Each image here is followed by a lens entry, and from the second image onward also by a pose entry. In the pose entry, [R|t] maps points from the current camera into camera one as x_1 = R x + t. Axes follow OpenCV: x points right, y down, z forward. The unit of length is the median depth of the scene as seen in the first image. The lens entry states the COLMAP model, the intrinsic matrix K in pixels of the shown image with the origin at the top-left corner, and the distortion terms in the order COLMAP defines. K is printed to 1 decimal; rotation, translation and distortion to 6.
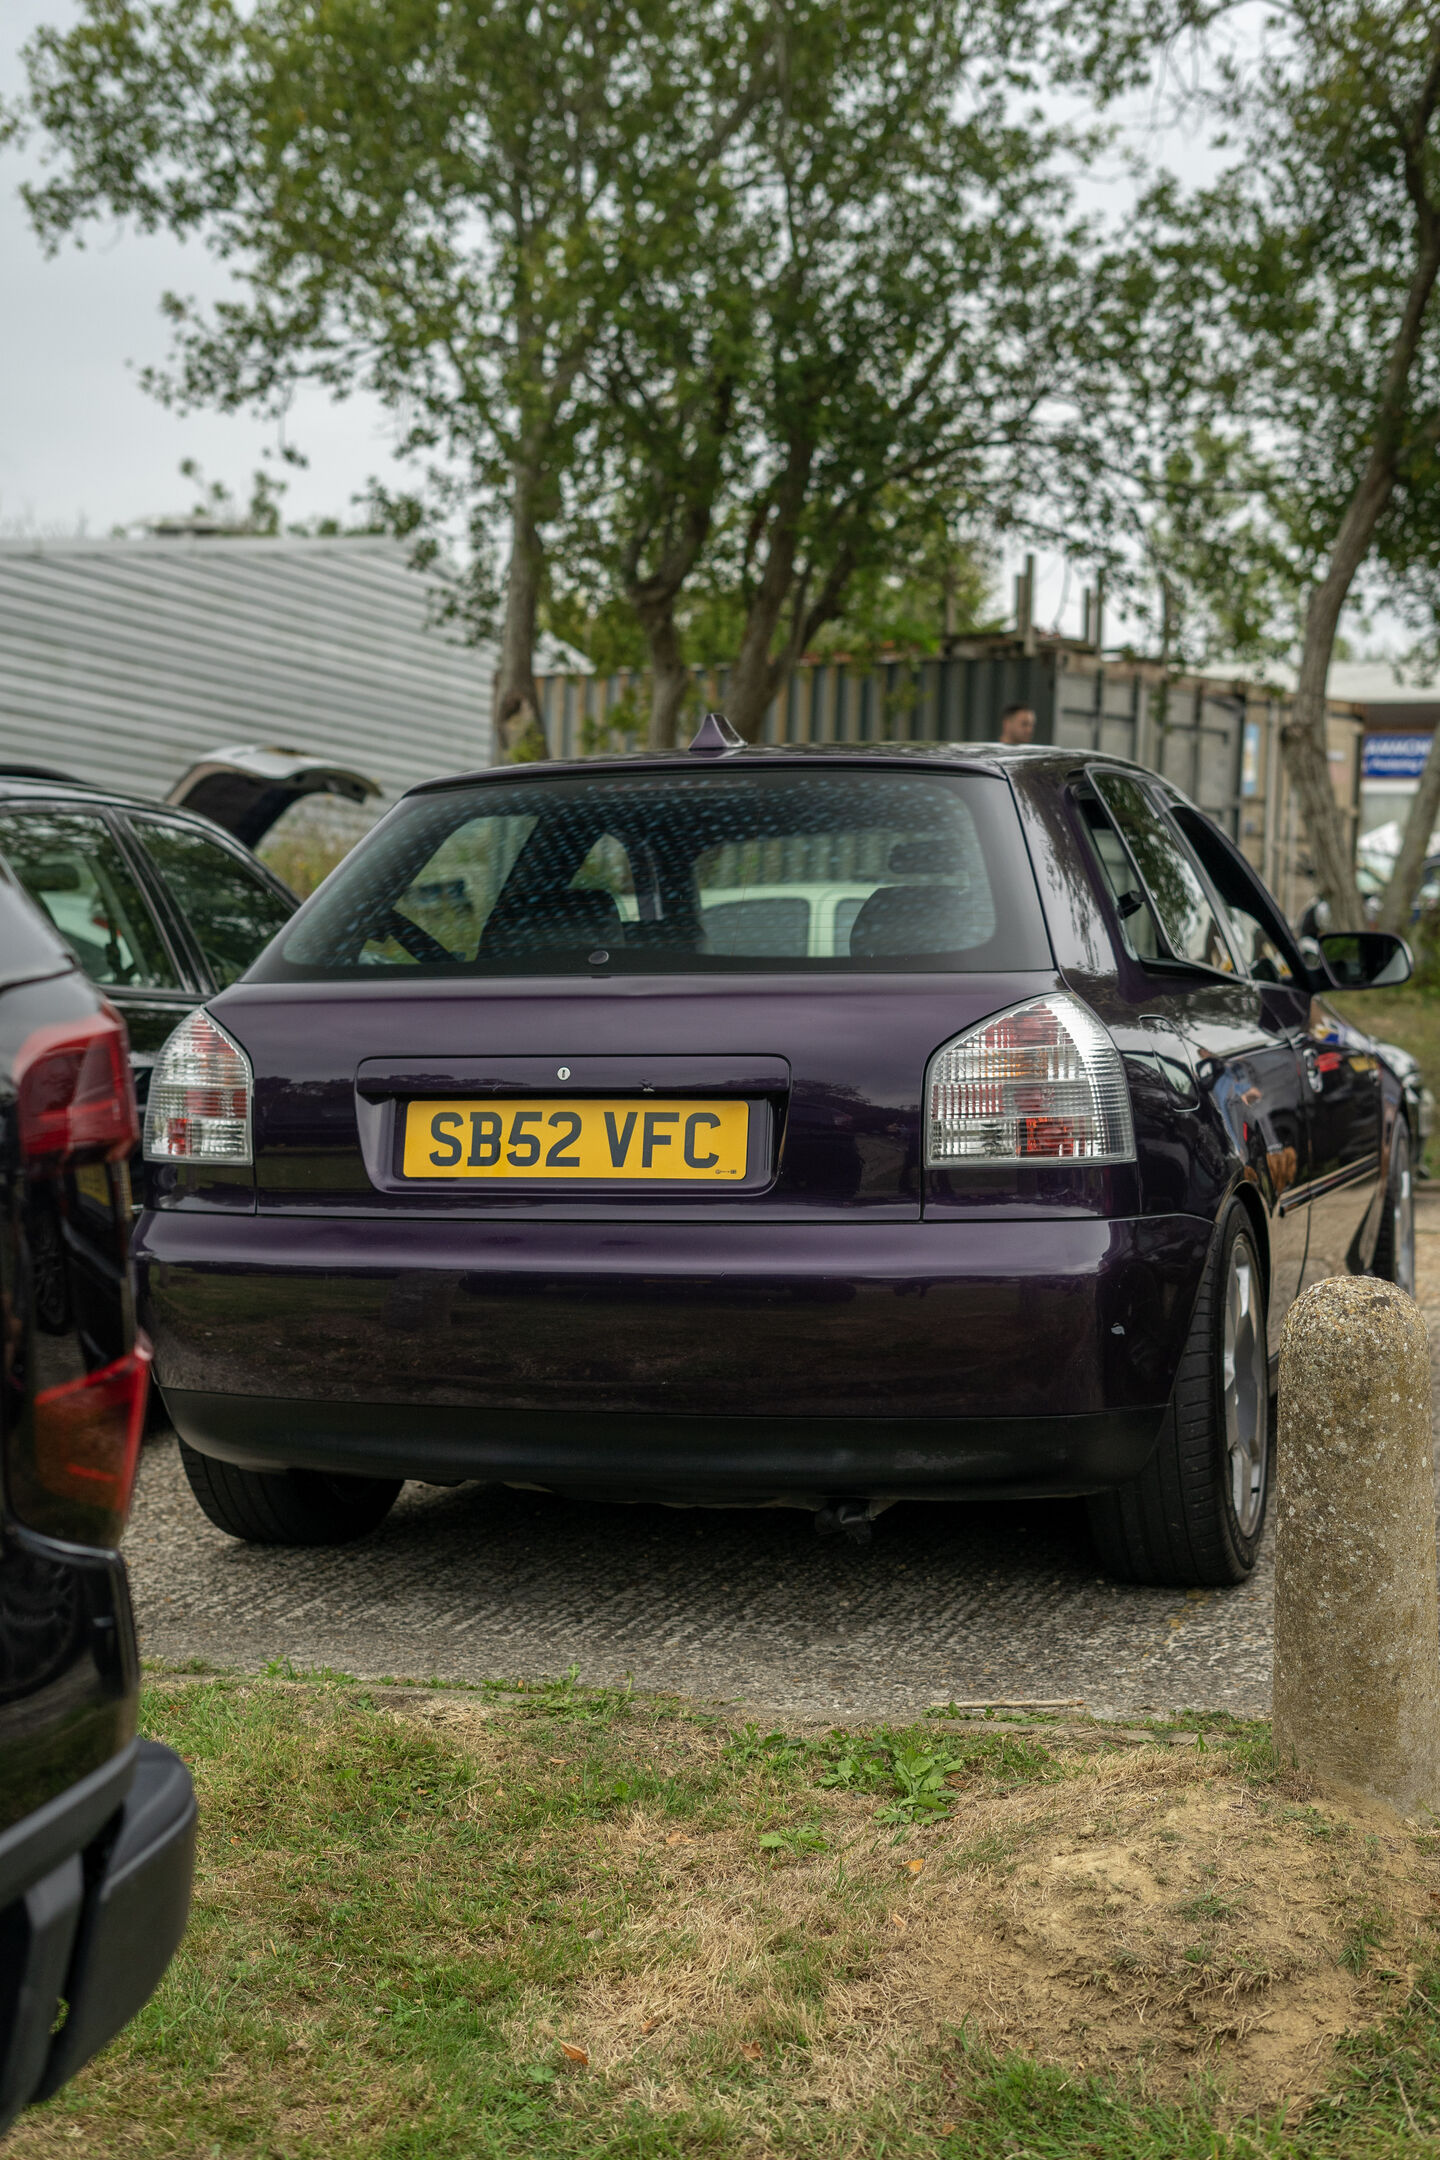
lens RADIAL K [[3150.5, 0, 712.5], [0, 3150.5, 1070.7], [0, 0, 1]] dist [0.001799, 0.000000]
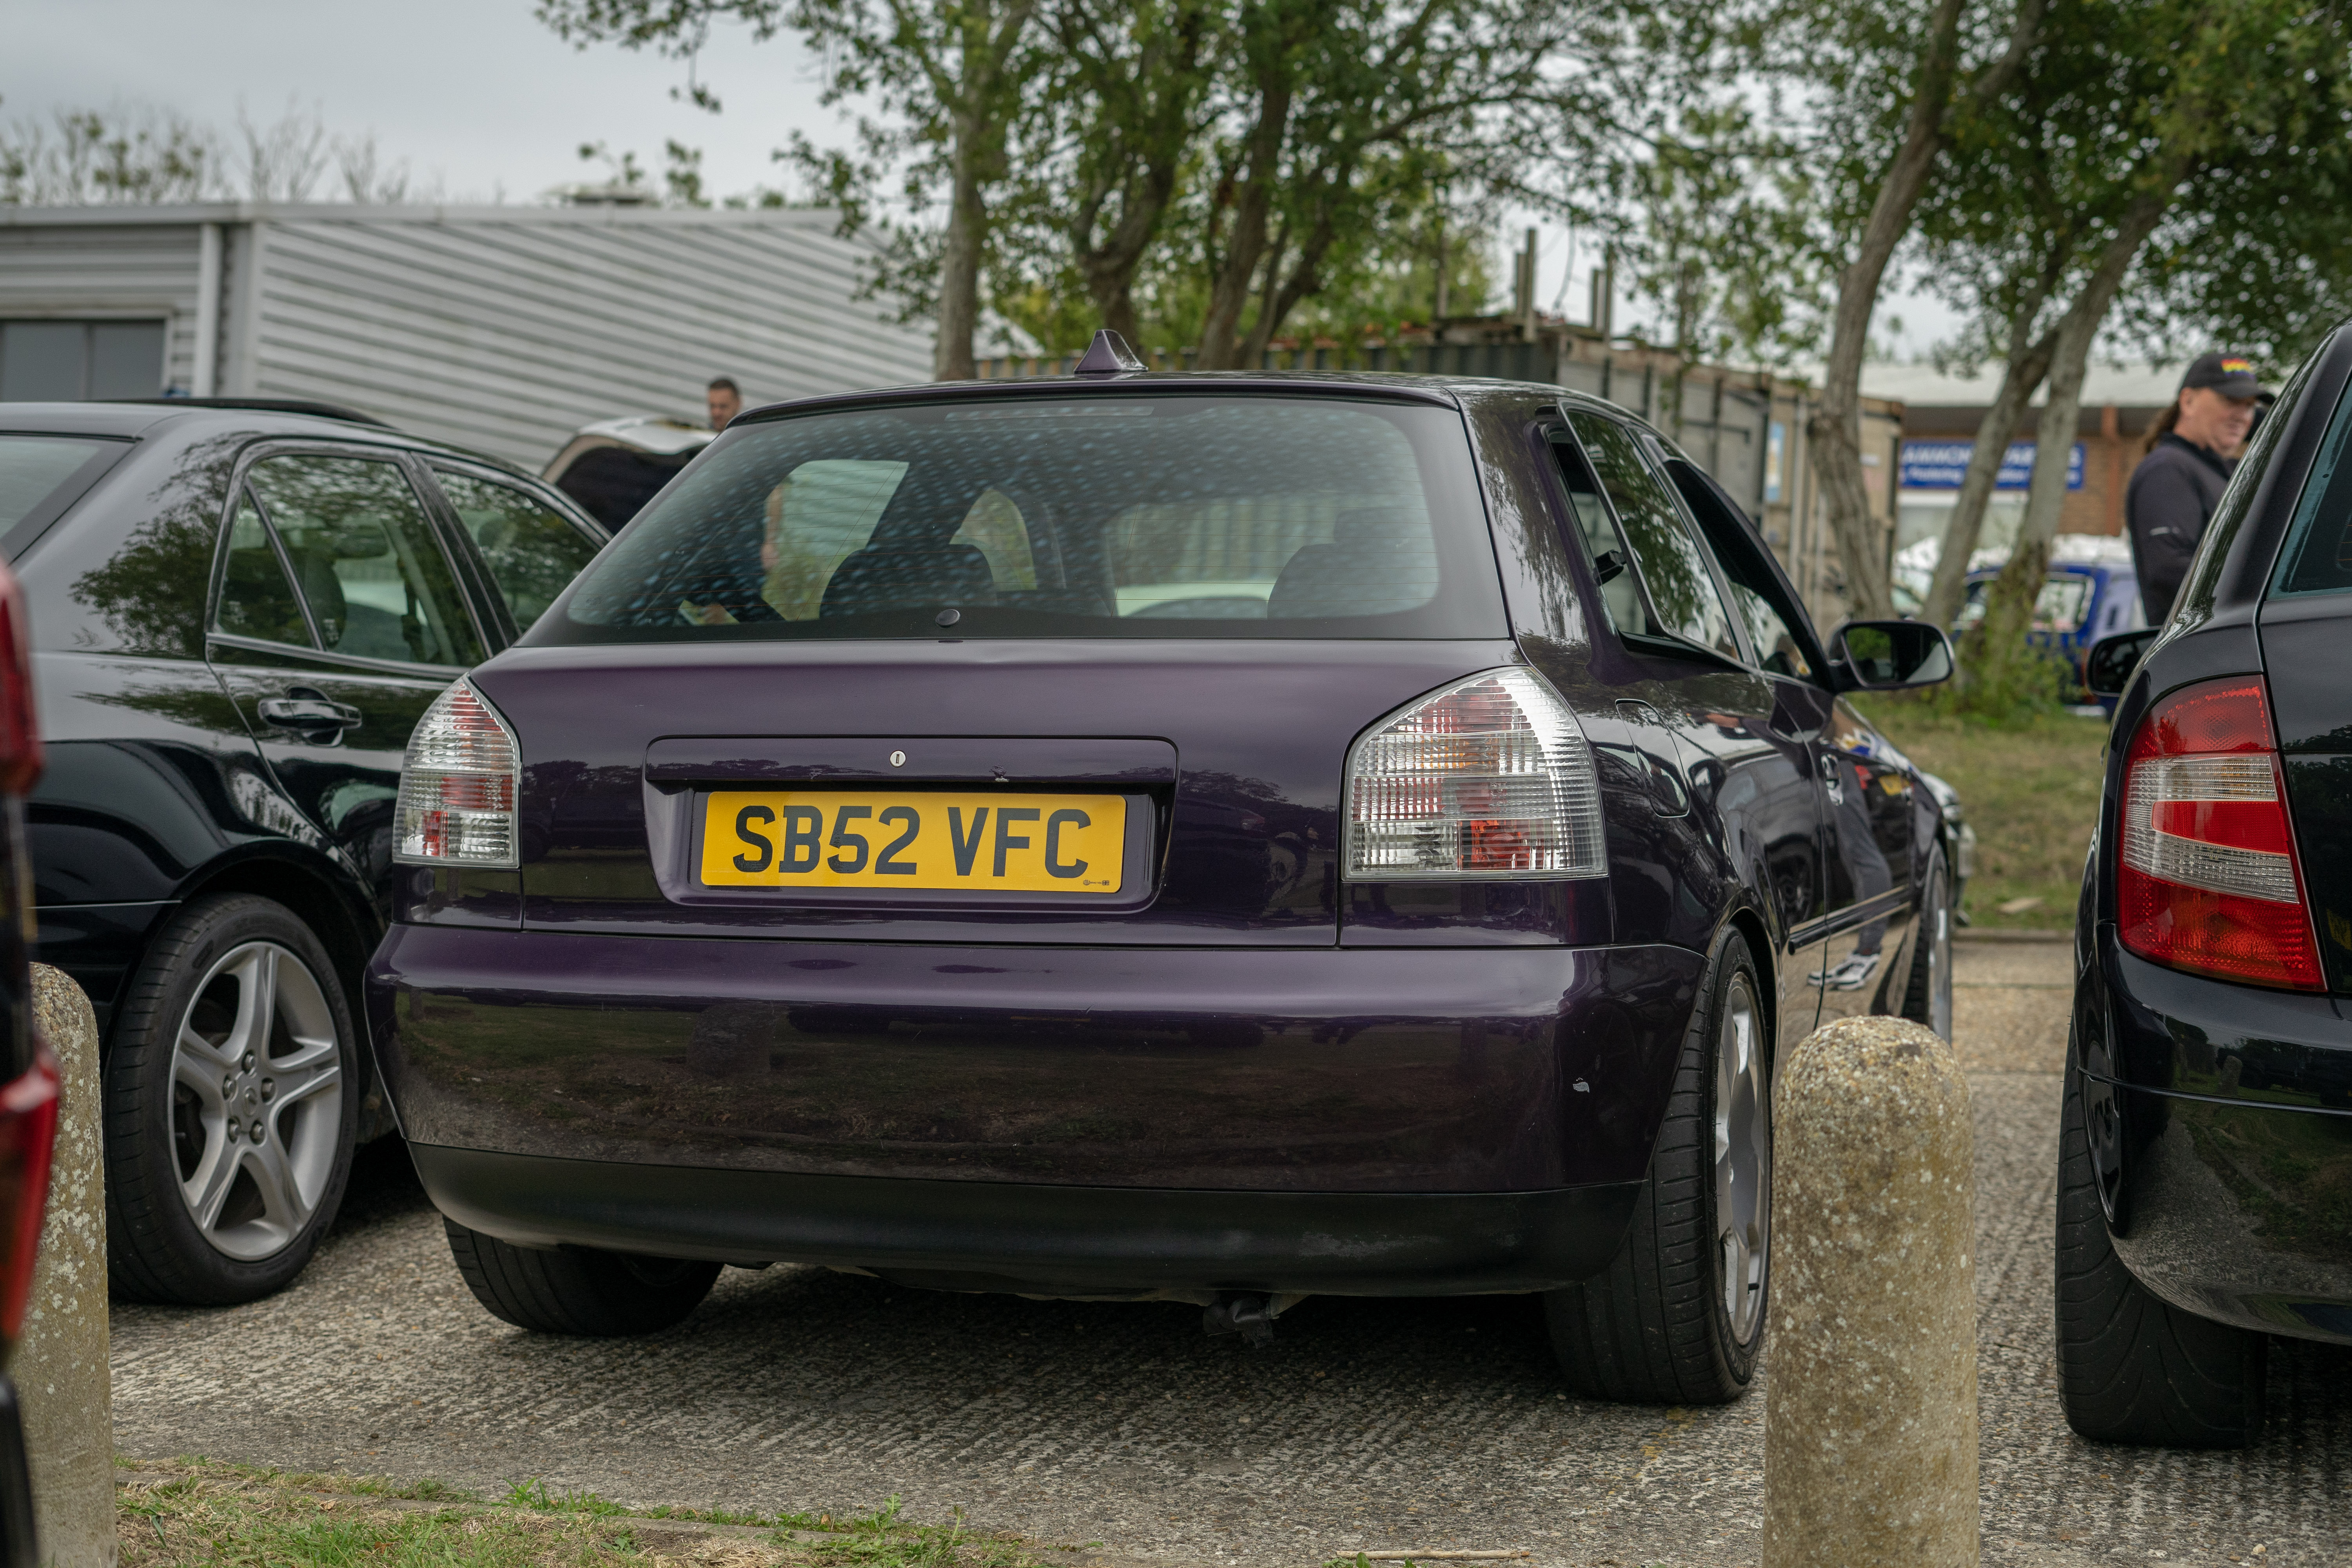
lens RADIAL K [[3430.6, 0, 1183.8], [0, 3430.6, 796.2], [0, 0, 1]] dist [0.001799, 0.000000]
pose [[0.999899, 0.014190, -0.001083, 0.024302], [-0.014193, 0.999893, -0.003476, 0.011395], [0.001034, 0.003491, 0.999993, 0.112471]]
